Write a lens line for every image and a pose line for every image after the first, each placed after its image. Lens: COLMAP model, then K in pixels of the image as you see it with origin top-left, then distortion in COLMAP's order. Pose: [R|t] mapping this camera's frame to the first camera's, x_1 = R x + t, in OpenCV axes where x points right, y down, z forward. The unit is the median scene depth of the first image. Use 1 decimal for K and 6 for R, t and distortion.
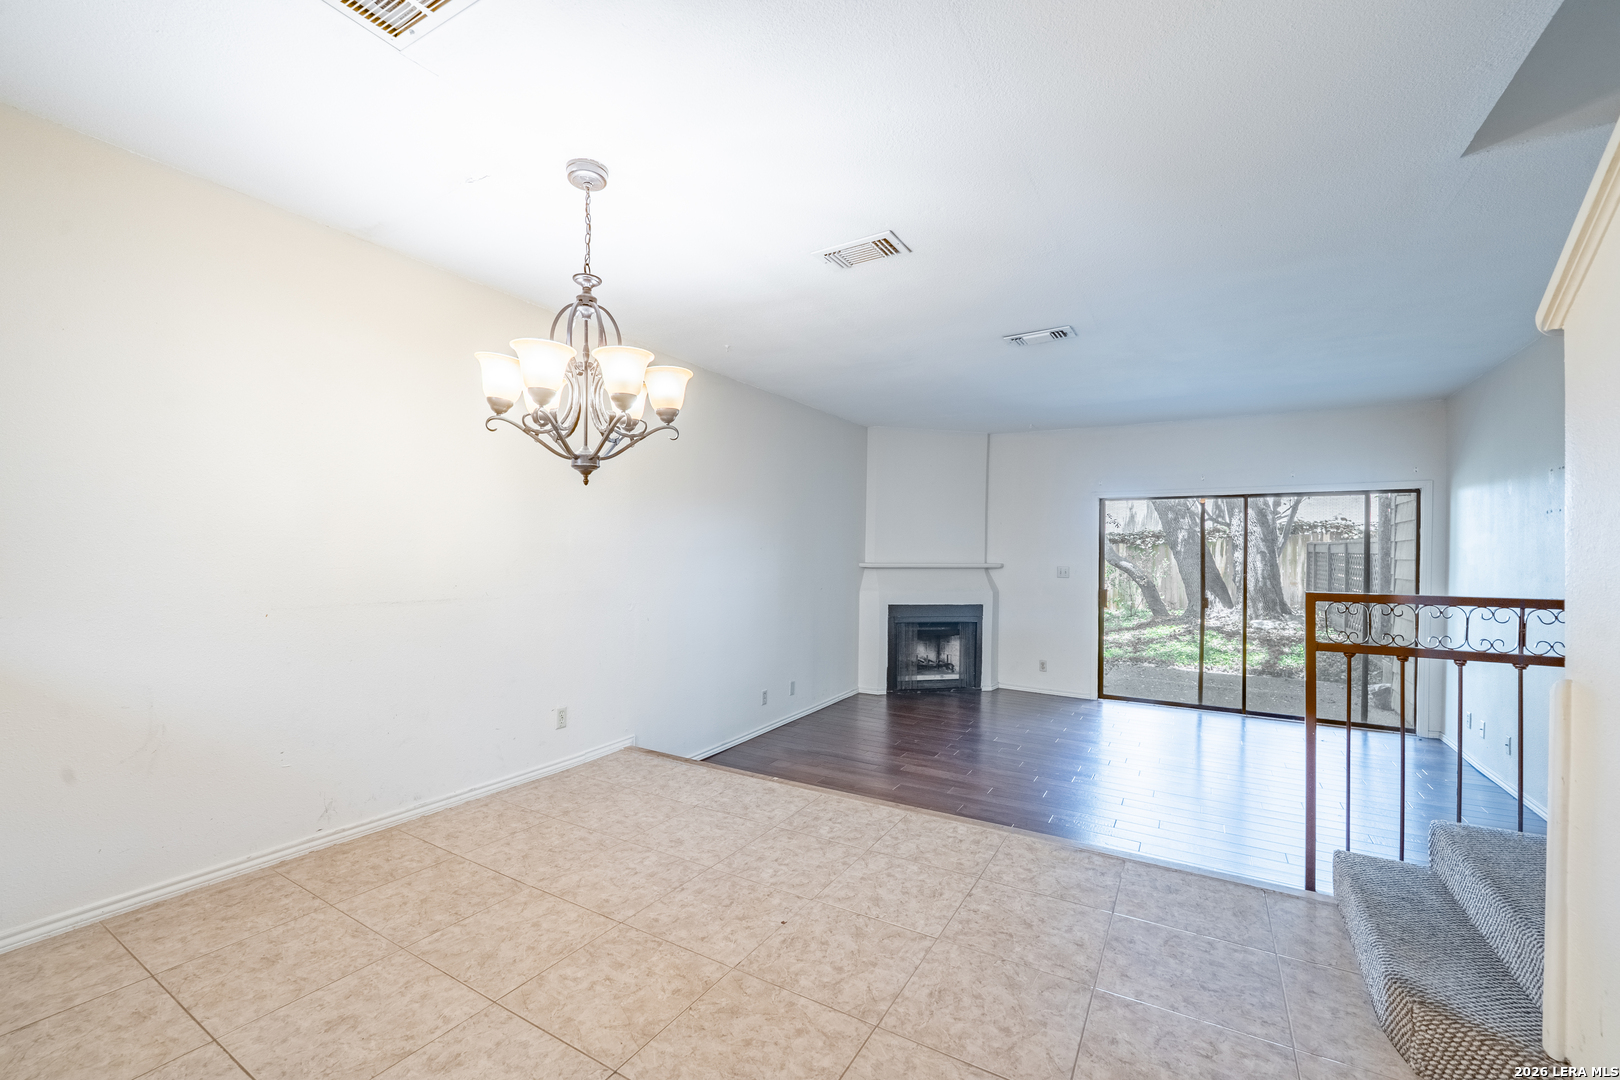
lens RADIAL K [[648.9, 0, 807.8], [0, 648.9, 550.7], [0, 0, 1]] dist [0.000079, -0.004227]
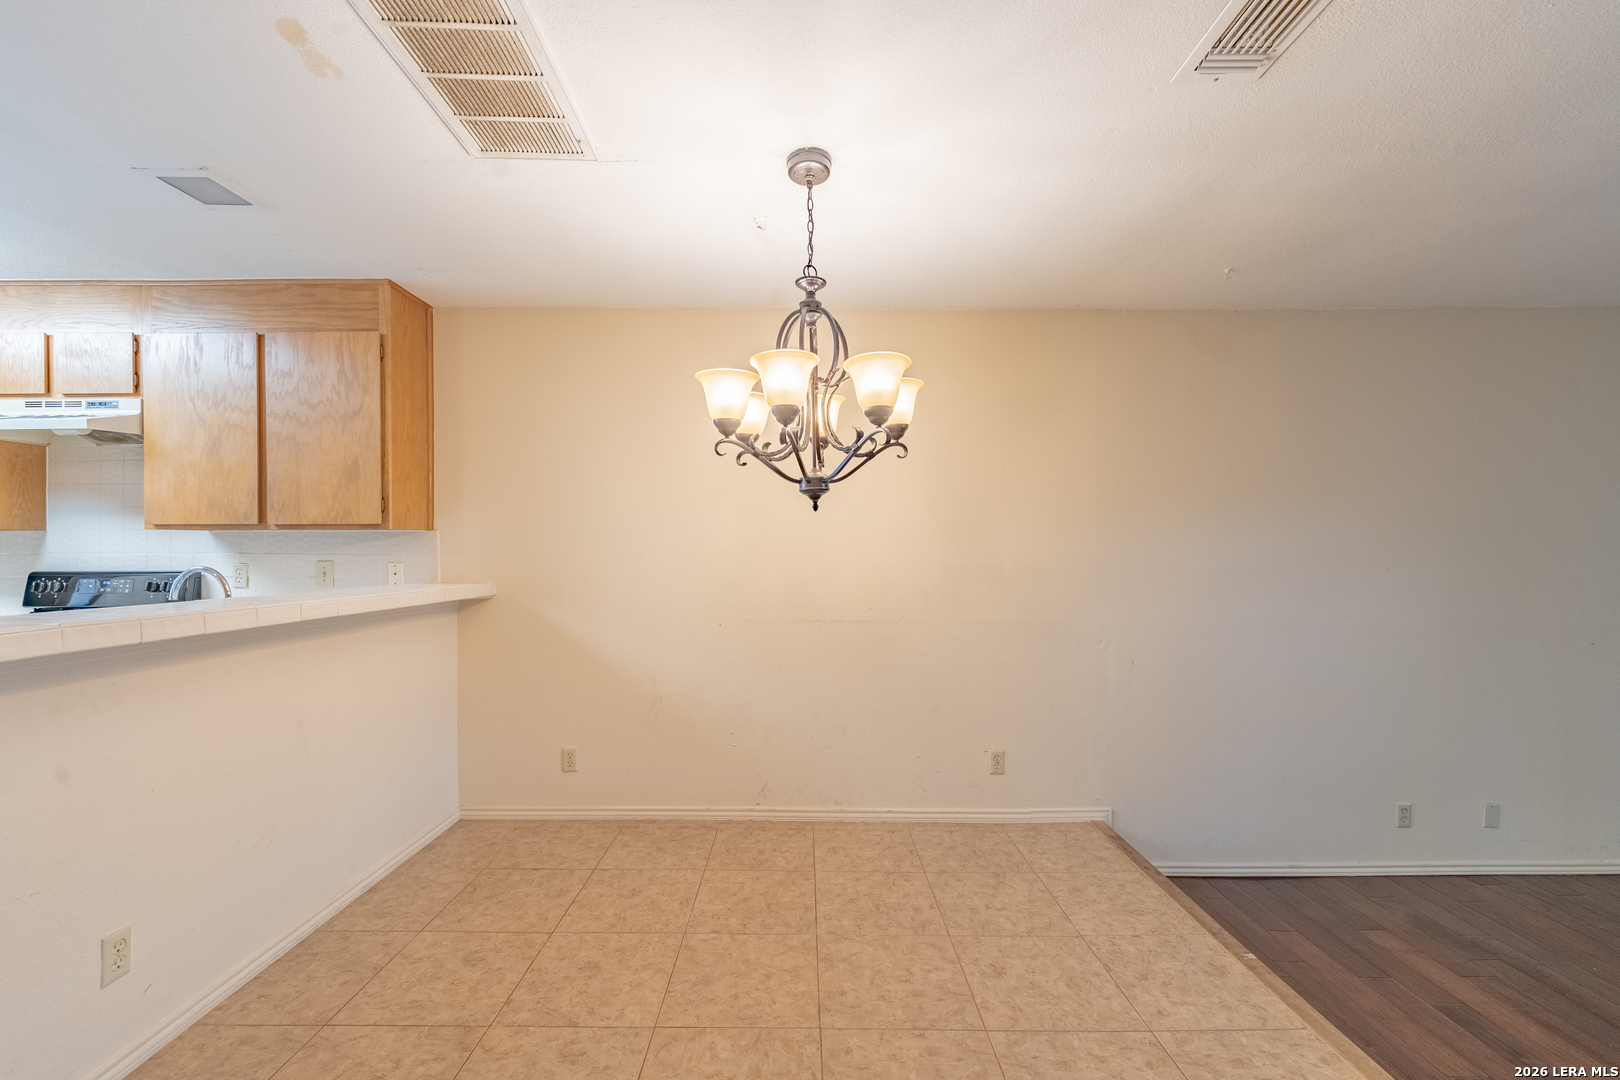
lens RADIAL K [[658.4, 0, 812.2], [0, 658.4, 548.4], [0, 0, 1]] dist [0.002068, 0.000320]
pose [[0.520893, -0.014836, -0.853493, 0.343667], [0.002688, 0.999873, -0.015740, -0.027931], [0.853618, 0.005904, 0.520866, 0.416031]]
